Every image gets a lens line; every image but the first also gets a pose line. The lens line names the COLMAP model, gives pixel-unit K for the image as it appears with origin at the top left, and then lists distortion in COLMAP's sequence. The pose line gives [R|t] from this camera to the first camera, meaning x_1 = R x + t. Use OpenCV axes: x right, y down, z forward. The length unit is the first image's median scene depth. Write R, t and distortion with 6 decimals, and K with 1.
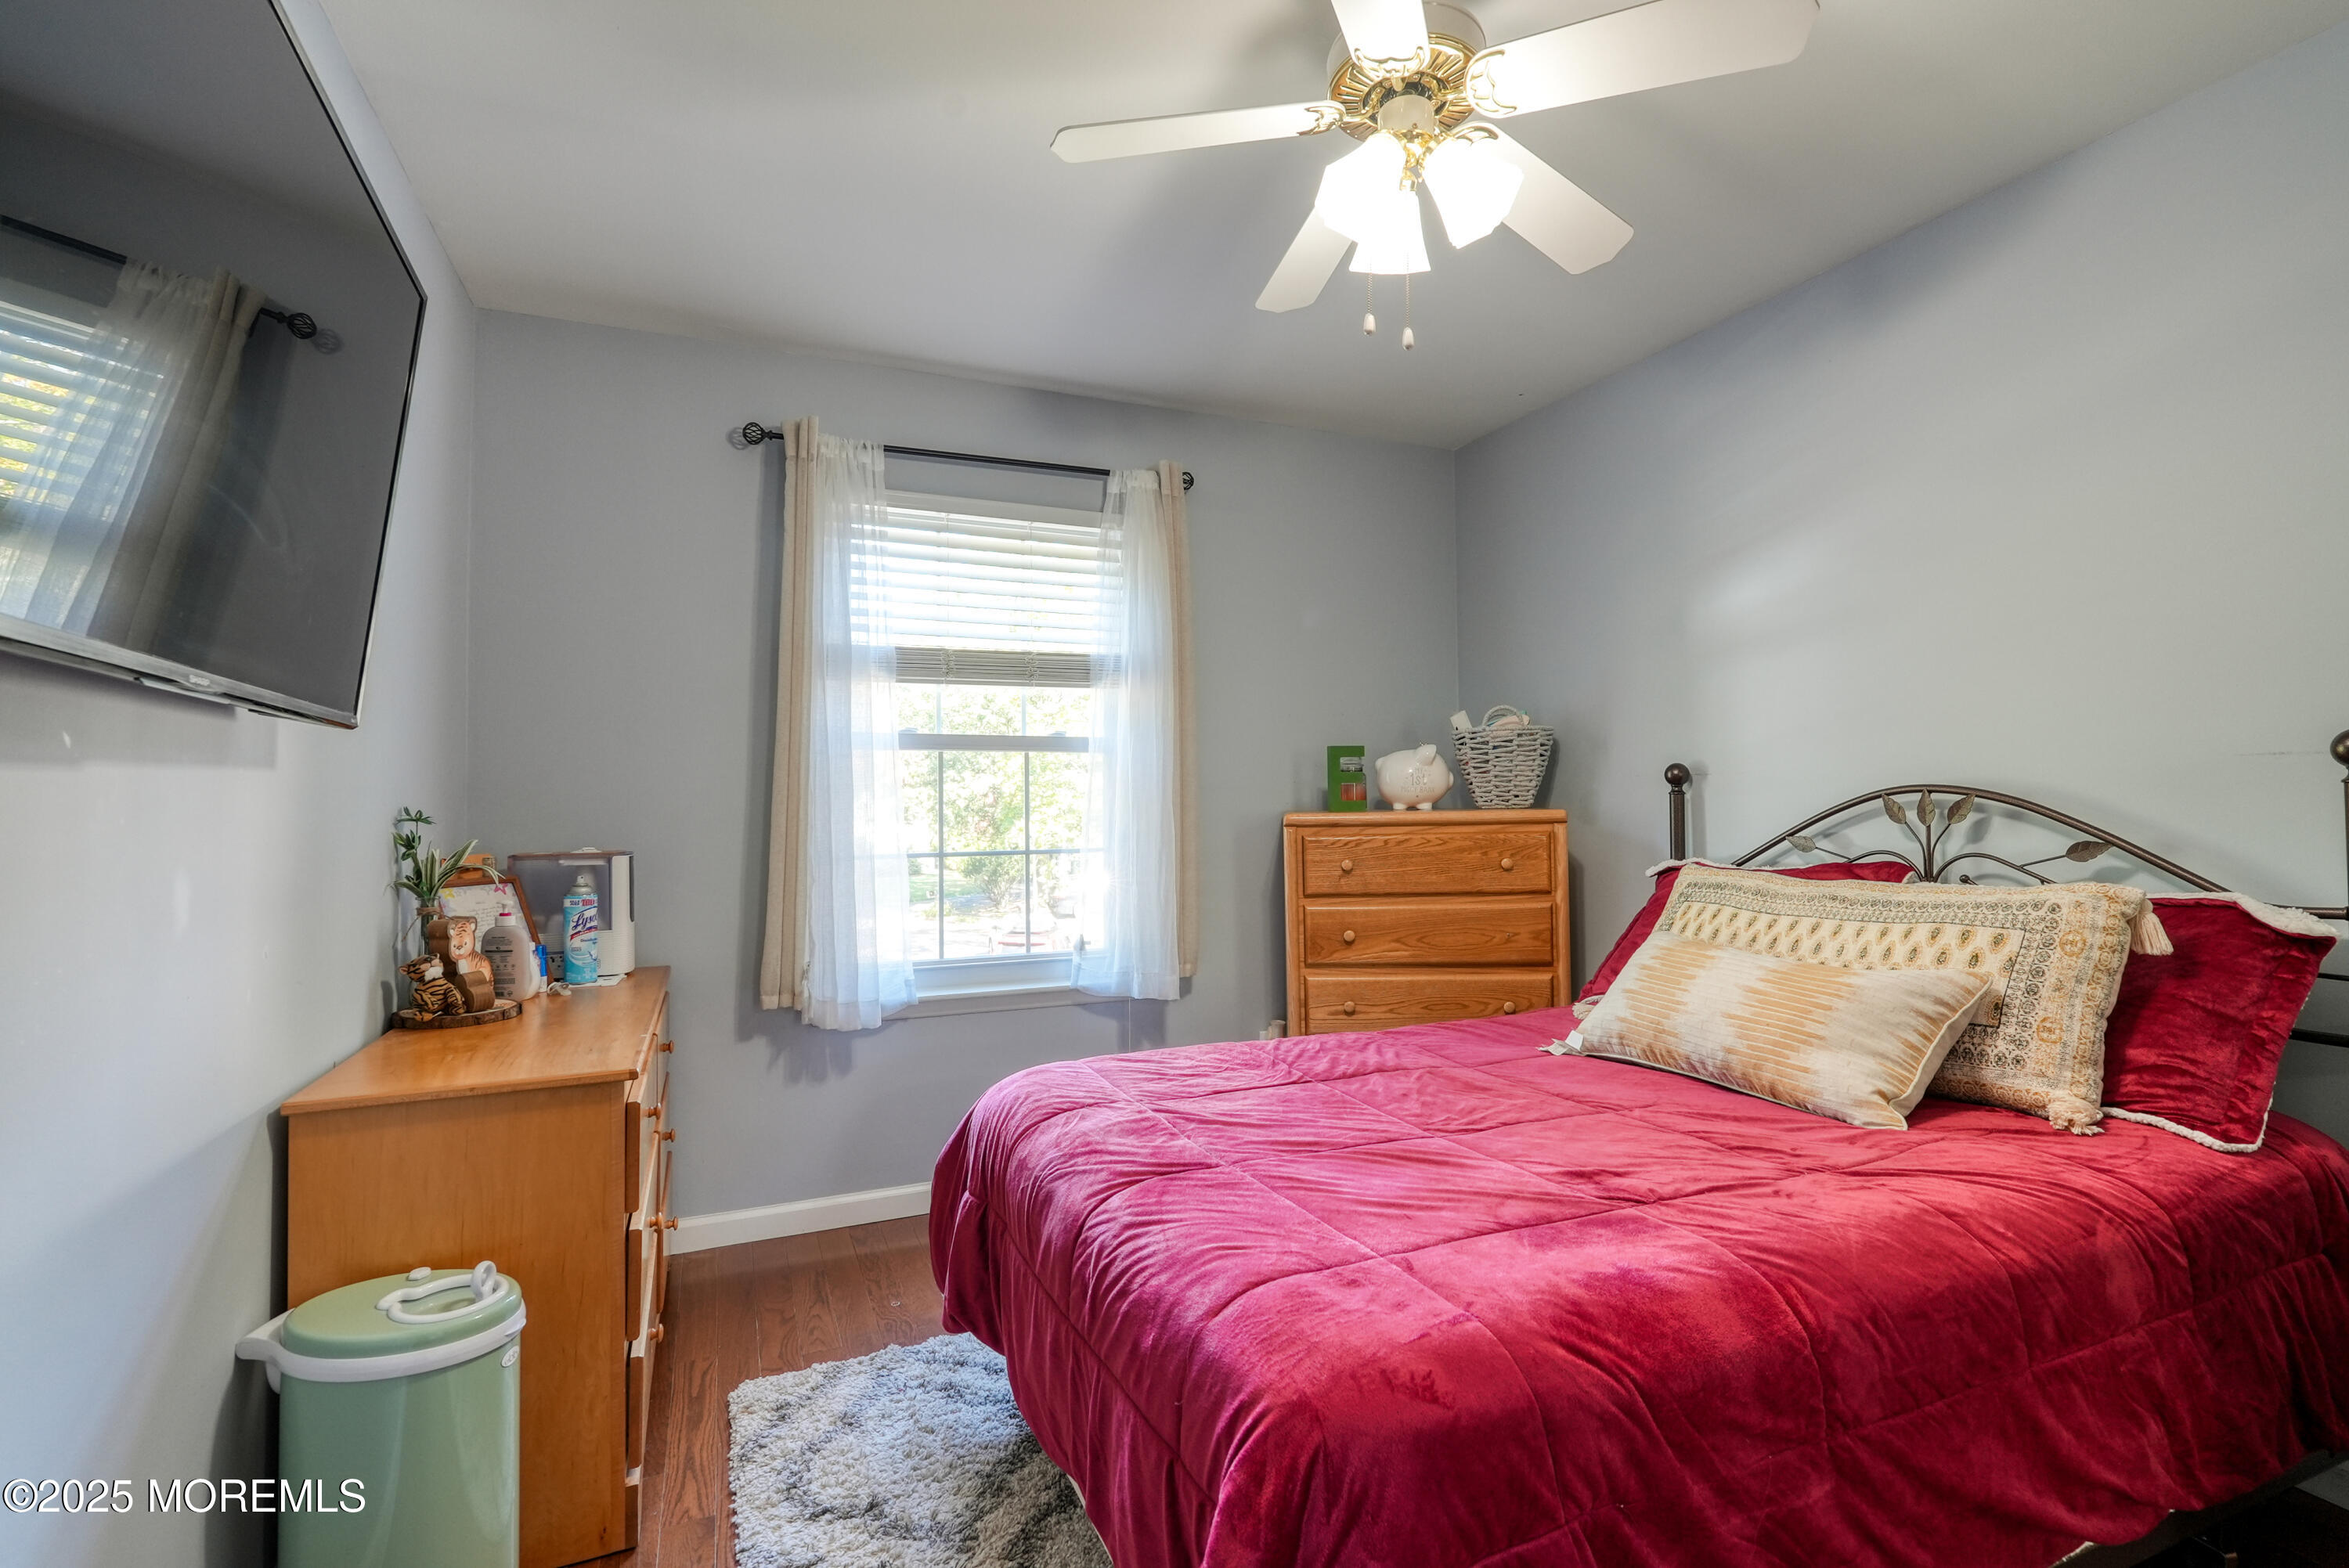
lens RADIAL K [[1061.1, 0, 1174.4], [0, 1061.1, 789.2], [0, 0, 1]] dist [-0.004371, 0.001332]
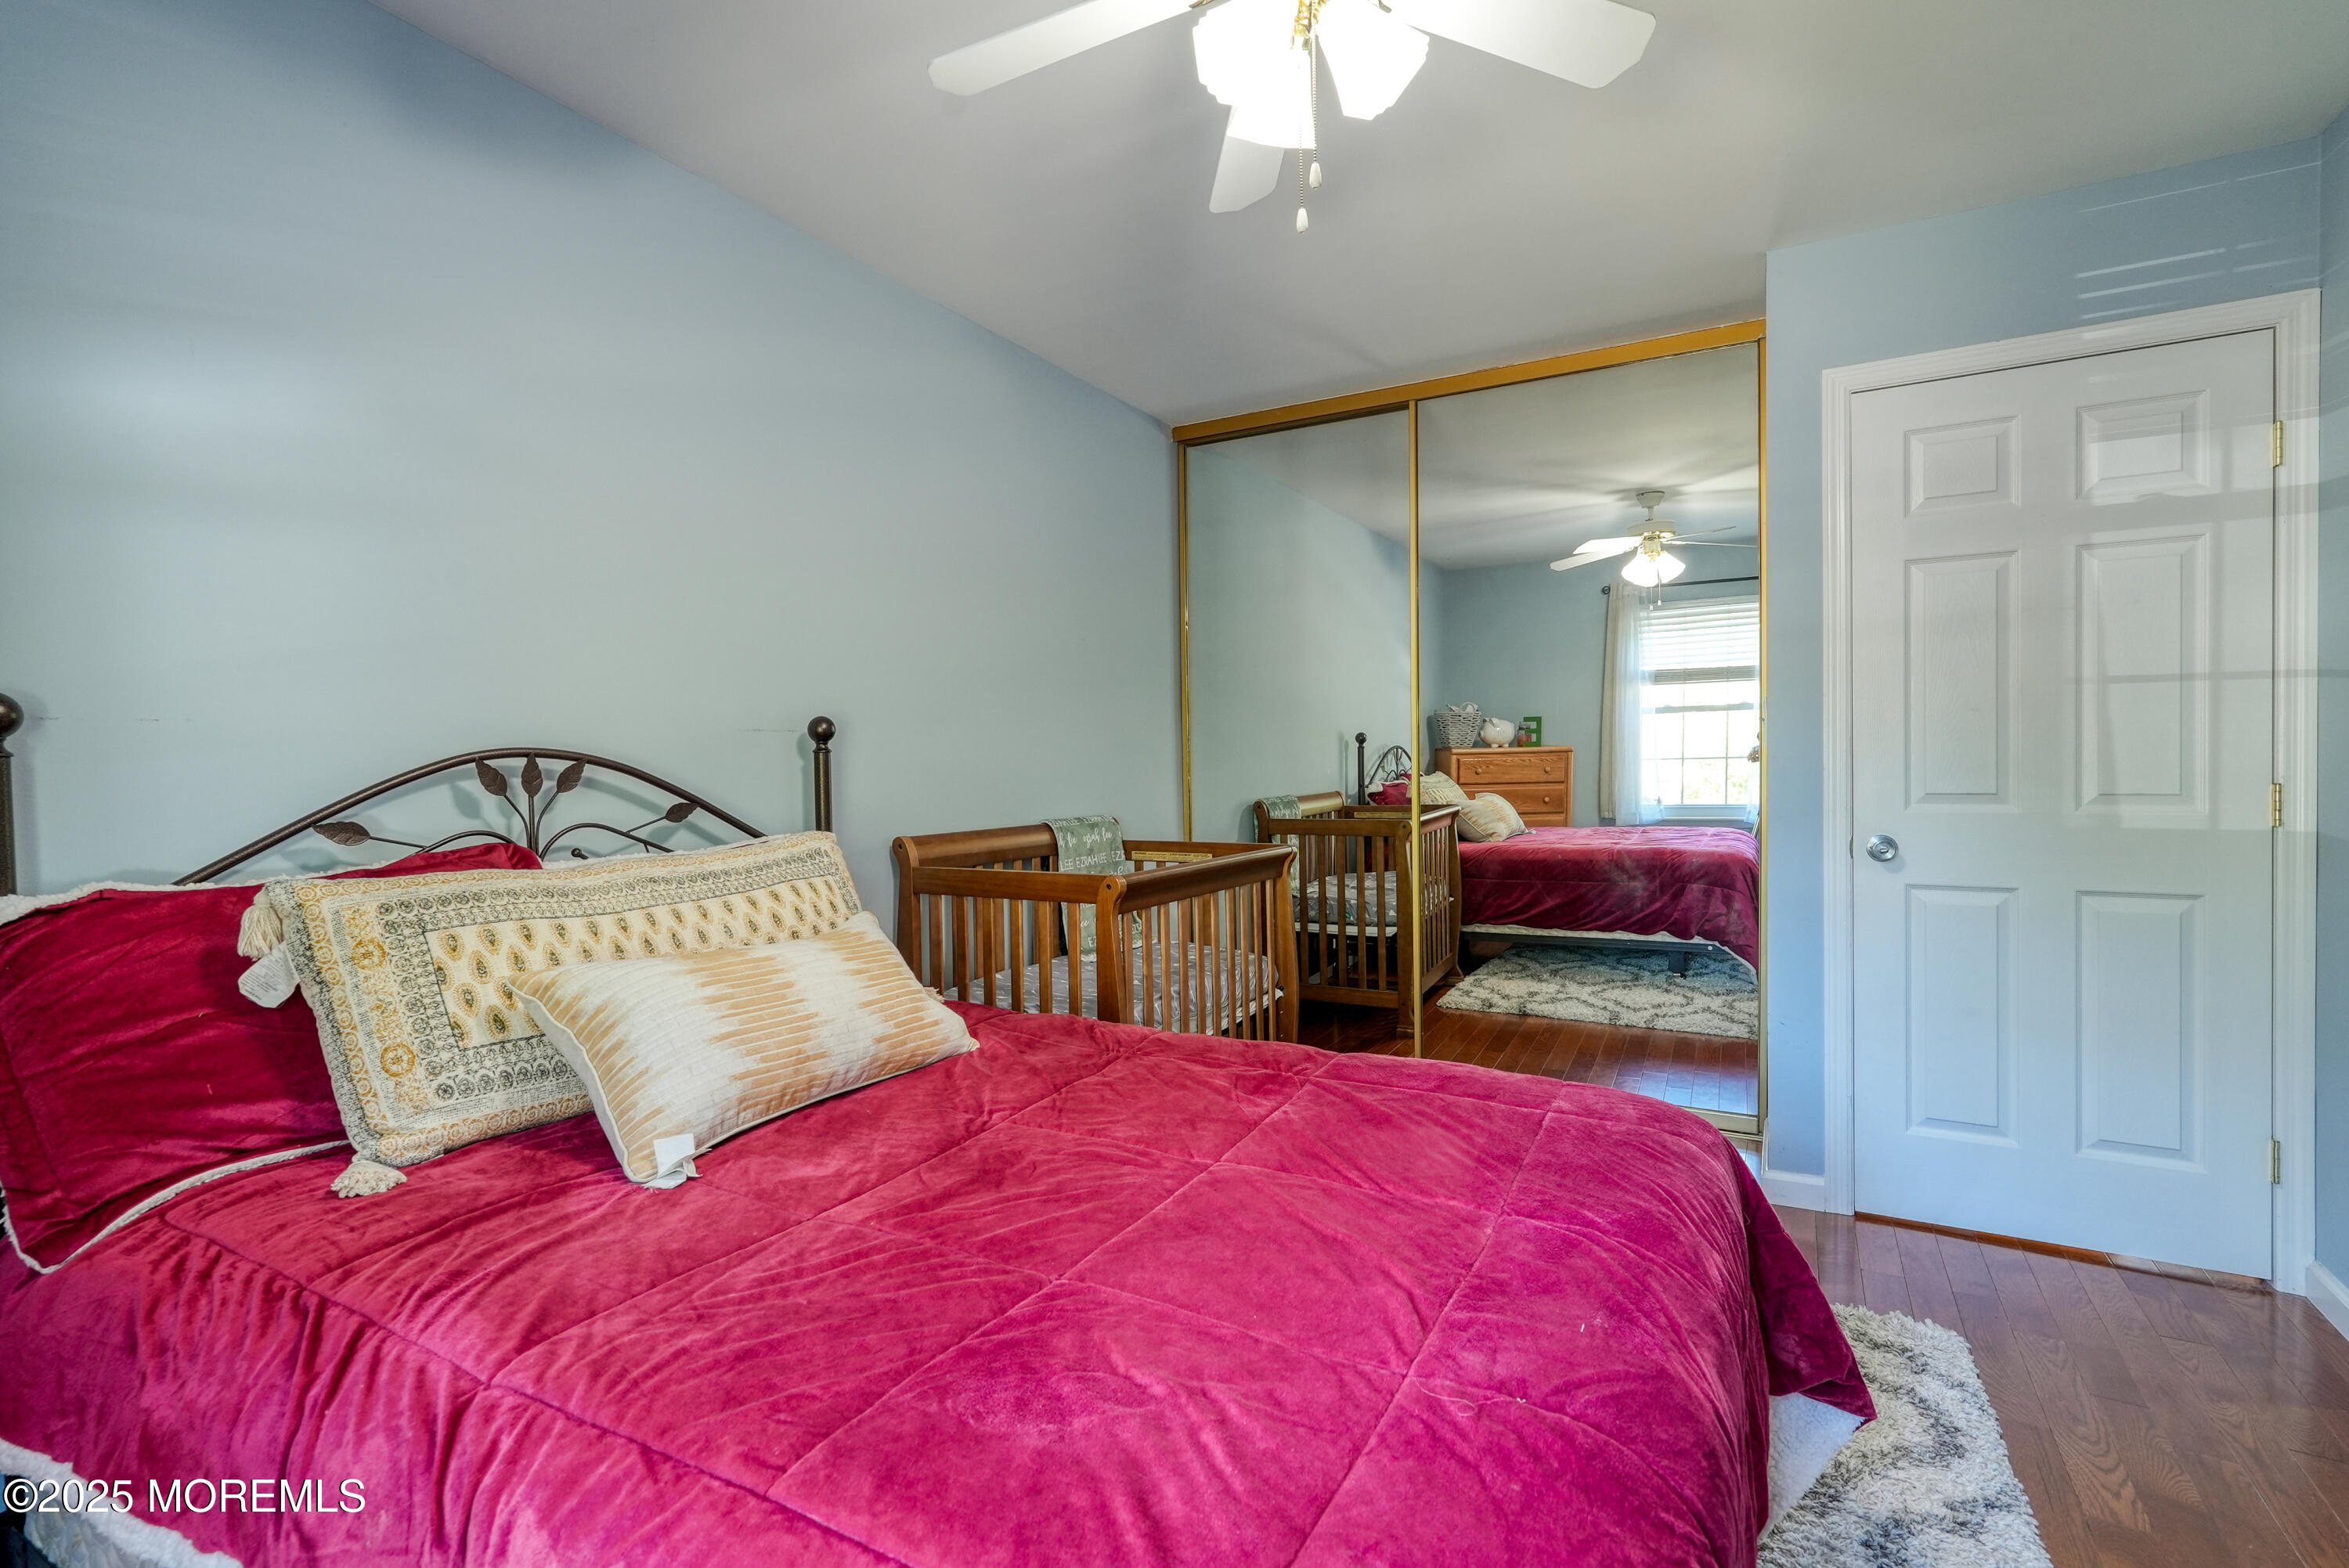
lens RADIAL K [[1061.1, 0, 1174.6], [0, 1061.1, 782.5], [0, 0, 1]] dist [-0.004371, 0.001332]
pose [[-0.608512, -0.001421, 0.793543, -0.284244], [0.006649, 0.999954, 0.006889, 0.020825], [-0.793517, 0.009468, -0.608475, 1.126445]]
